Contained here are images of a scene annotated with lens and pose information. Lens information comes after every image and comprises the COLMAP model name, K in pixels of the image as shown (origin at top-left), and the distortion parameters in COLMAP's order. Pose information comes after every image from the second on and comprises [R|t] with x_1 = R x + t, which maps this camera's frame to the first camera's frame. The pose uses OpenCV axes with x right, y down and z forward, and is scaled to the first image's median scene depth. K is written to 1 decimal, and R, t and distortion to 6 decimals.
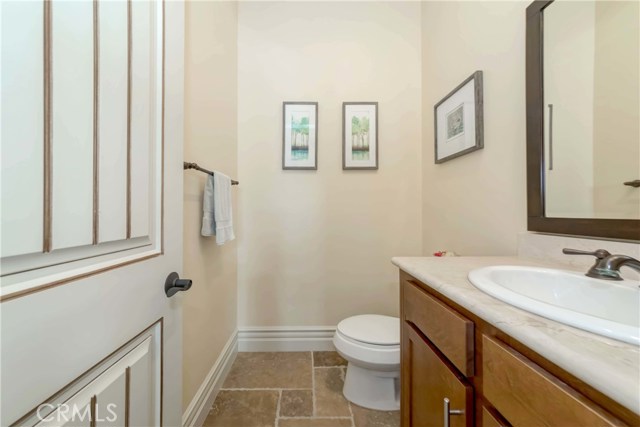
lens RADIAL K [[231.2, 0, 318.6], [0, 231.2, 205.5], [0, 0, 1]] dist [0.000103, -0.000012]
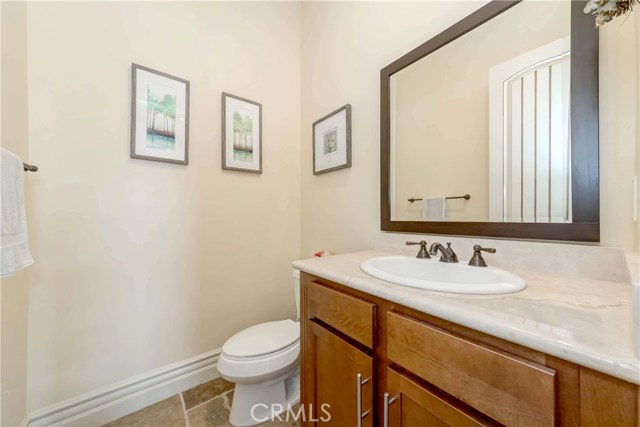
lens RADIAL K [[229.9, 0, 320.4], [0, 229.9, 213.7], [0, 0, 1]] dist [0.000243, 0.000038]
pose [[0.783760, 0.009368, 0.620993, -0.167133], [-0.014954, 0.999881, 0.003790, 0.005108], [-0.620883, -0.012256, 0.783807, 0.100155]]
